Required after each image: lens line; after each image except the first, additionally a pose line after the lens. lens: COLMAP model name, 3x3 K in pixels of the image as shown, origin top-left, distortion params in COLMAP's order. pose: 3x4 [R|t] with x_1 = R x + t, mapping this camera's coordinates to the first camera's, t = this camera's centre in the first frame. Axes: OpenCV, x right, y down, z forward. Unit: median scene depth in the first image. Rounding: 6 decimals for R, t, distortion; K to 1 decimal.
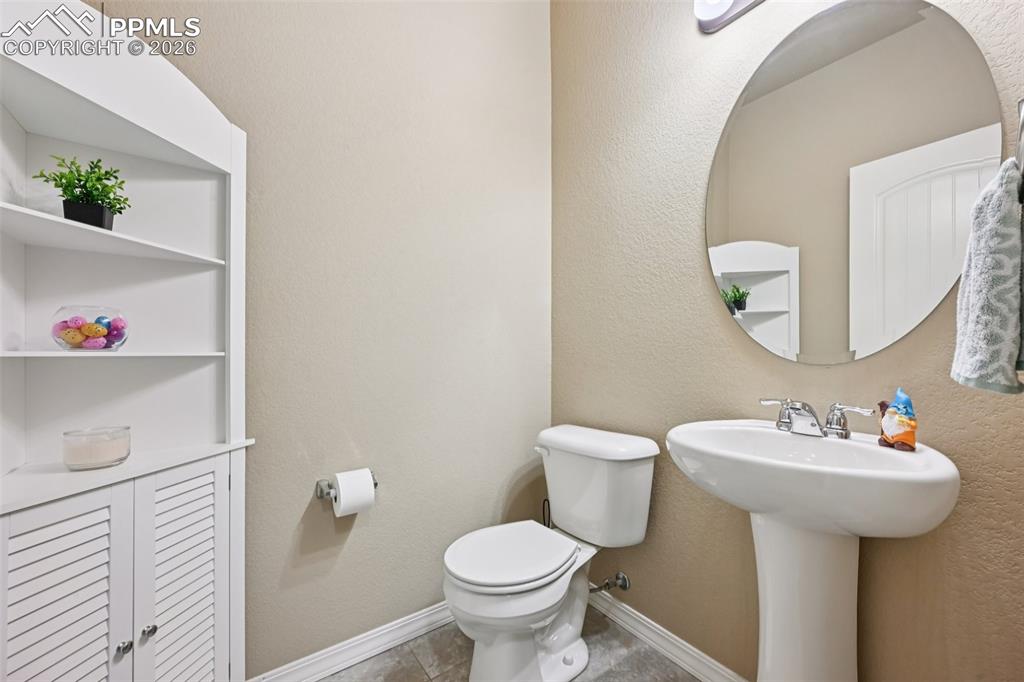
lens RADIAL K [[400.1, 0, 511.5], [0, 400.1, 345.4], [0, 0, 1]] dist [-0.000896, -0.000121]
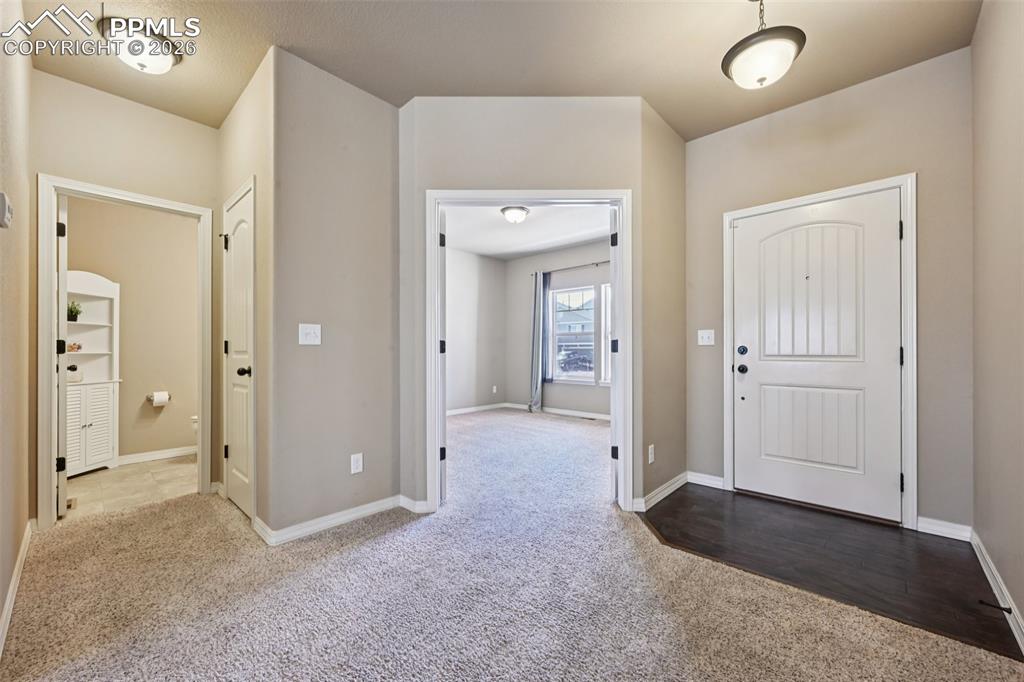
lens RADIAL K [[400.1, 0, 512.4], [0, 400.1, 343.5], [0, 0, 1]] dist [-0.000896, -0.000121]
pose [[0.986886, 0.001035, 0.161417, 1.923908], [-0.000569, 0.999996, -0.002932, -0.044172], [-0.161419, 0.002802, 0.986882, -2.664435]]
